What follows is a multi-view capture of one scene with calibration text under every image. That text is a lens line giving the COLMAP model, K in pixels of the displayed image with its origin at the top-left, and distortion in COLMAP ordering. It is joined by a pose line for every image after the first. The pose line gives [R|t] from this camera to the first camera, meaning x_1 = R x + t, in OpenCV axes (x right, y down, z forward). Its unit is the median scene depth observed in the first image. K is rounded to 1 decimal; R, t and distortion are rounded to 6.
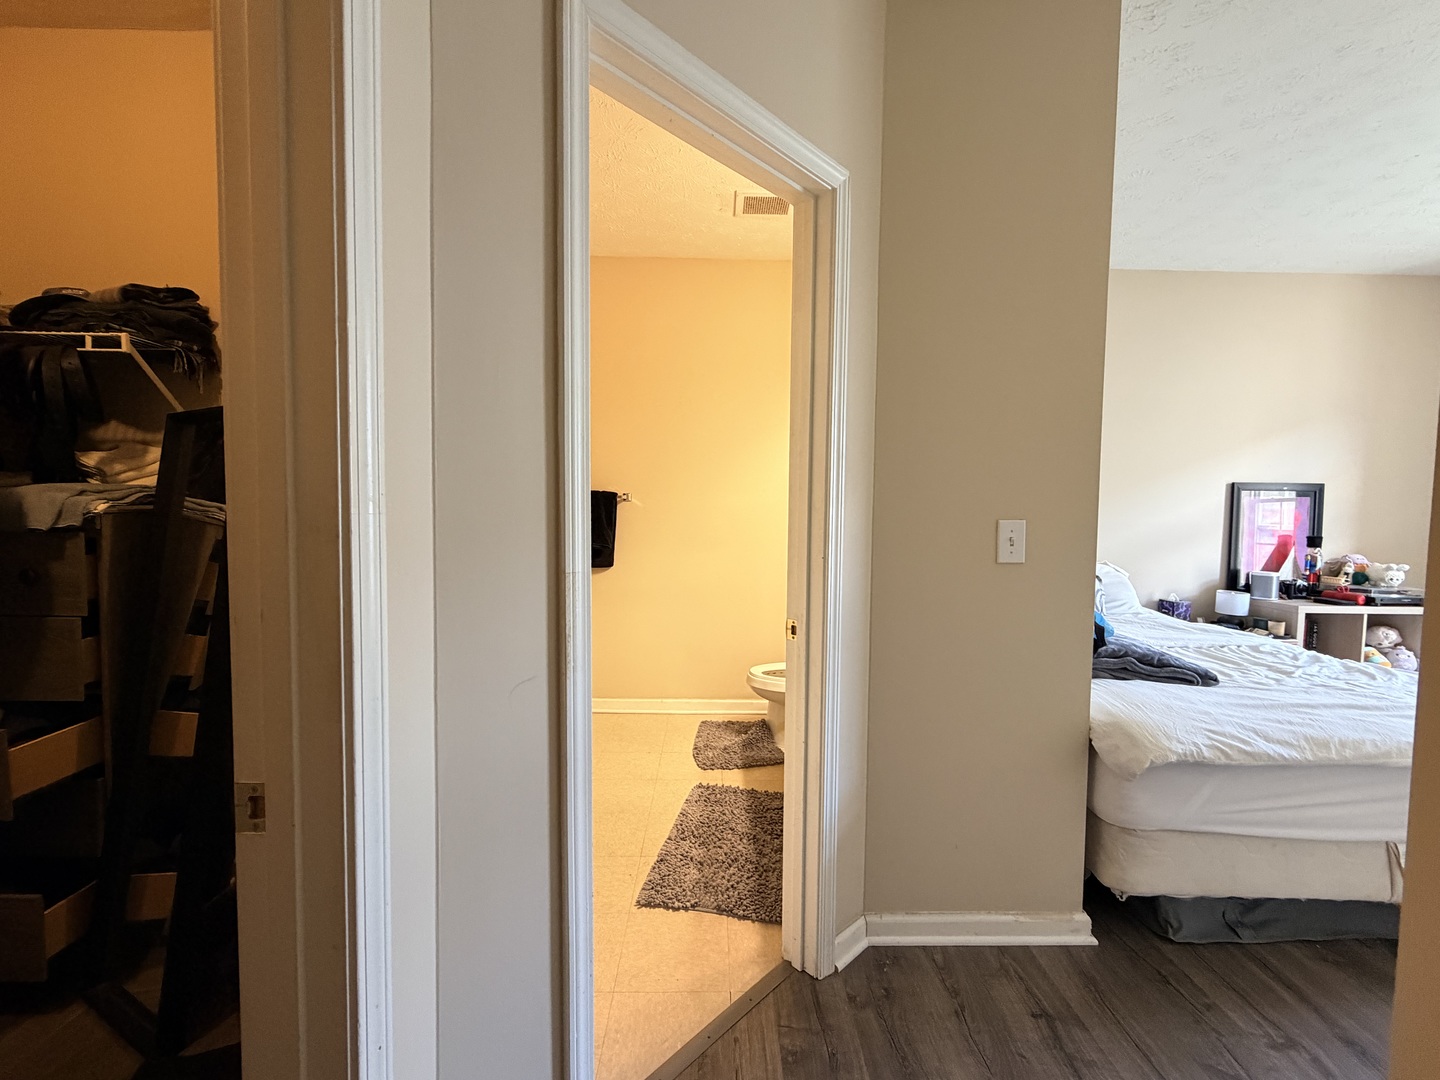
lens RADIAL K [[601.2, 0, 720.0], [0, 601.2, 540.0], [0, 0, 1]] dist [0.001514, 0.000013]
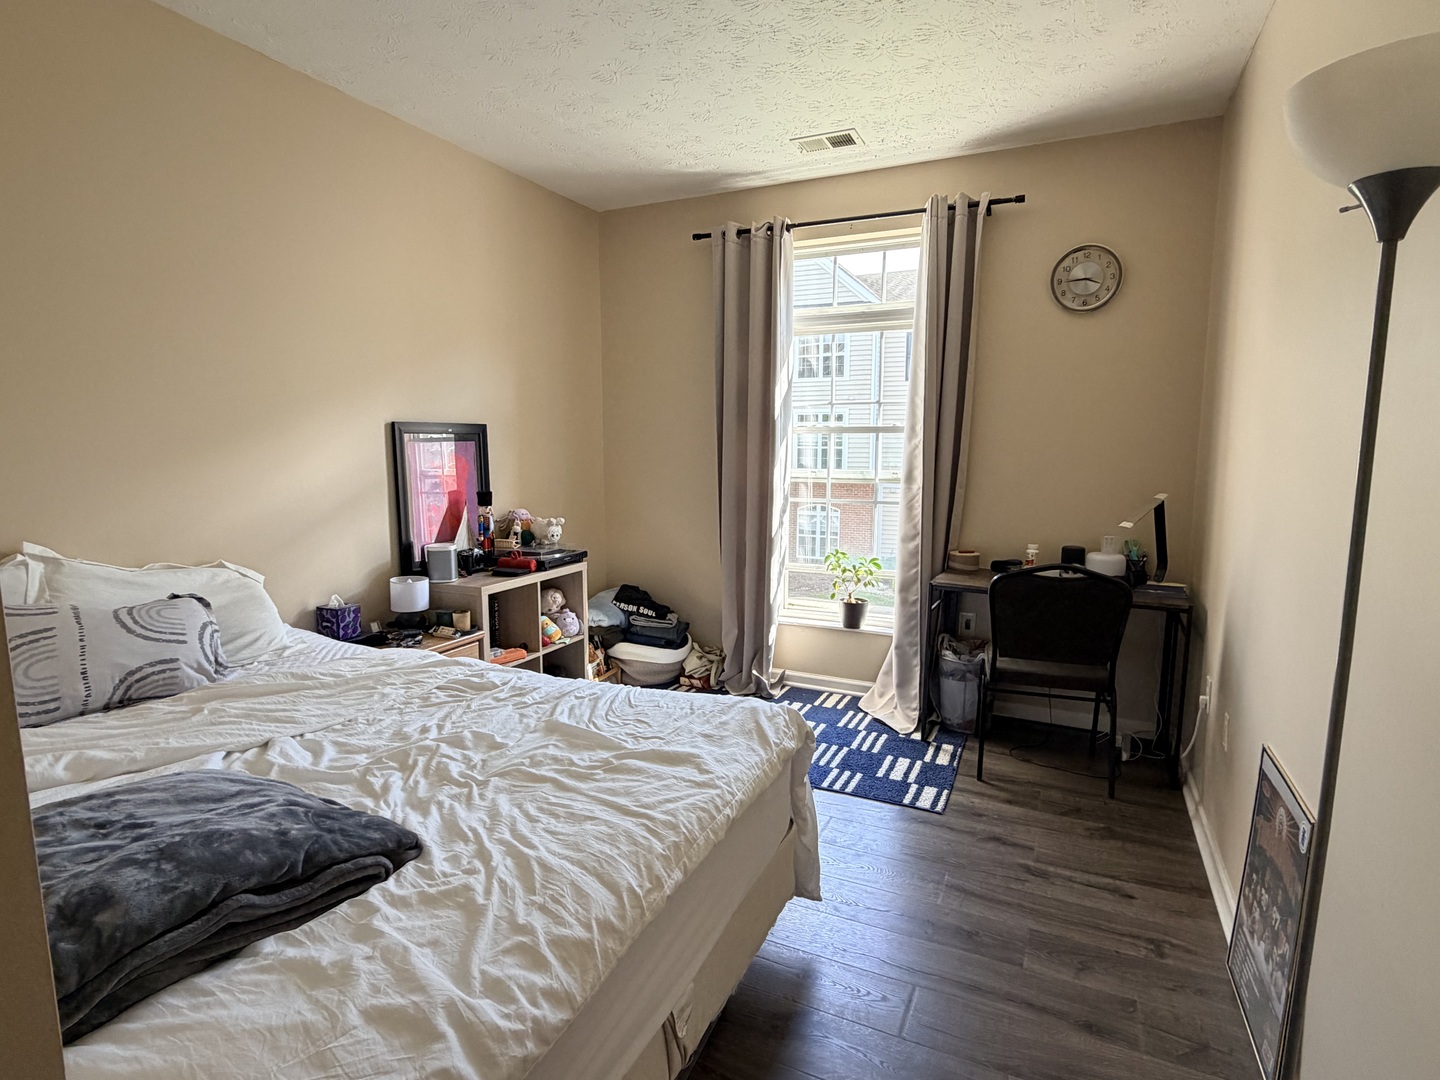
lens RADIAL K [[755.8, 0, 720.0], [0, 755.8, 540.0], [0, 0, 1]] dist [-0.001552, -0.000977]
pose [[0.439712, -0.127399, 0.889057, 0.233168], [0.055334, 0.991851, 0.114762, -0.040554], [-0.896433, -0.001267, 0.443178, 0.283665]]
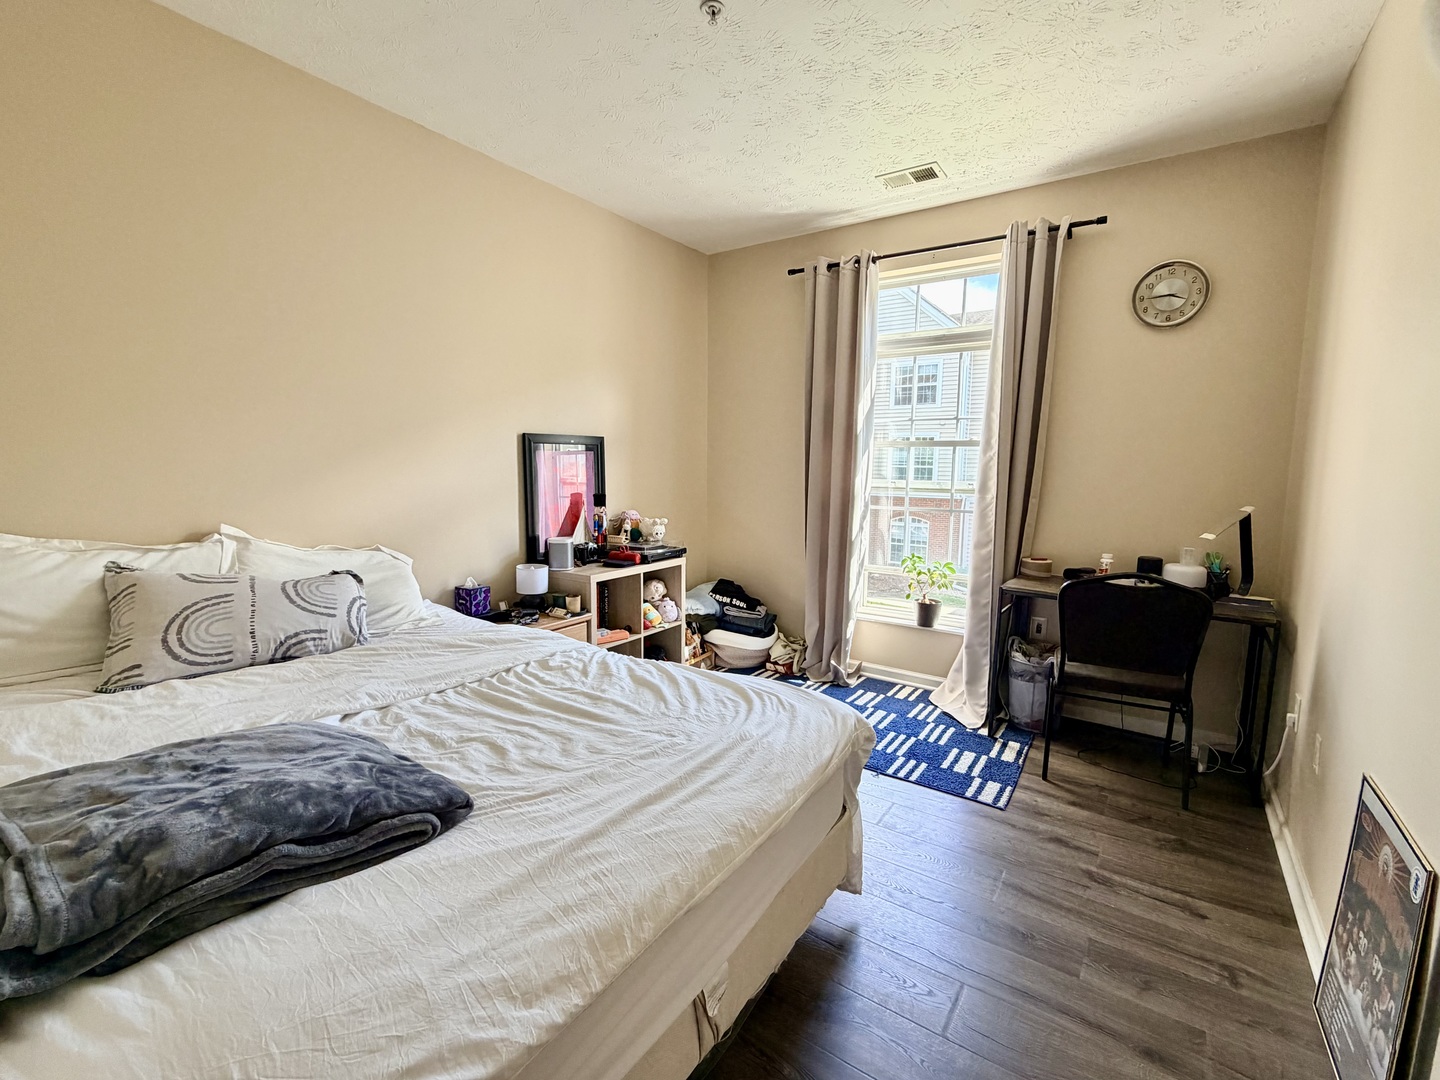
lens RADIAL K [[641.4, 0, 720.3], [0, 641.4, 538.3], [0, 0, 1]] dist [0.001191, -0.000645]
pose [[0.578416, -0.105339, 0.808912, 0.292909], [0.044521, 0.994226, 0.097636, -0.027128], [-0.814526, -0.020461, 0.579766, 0.278339]]
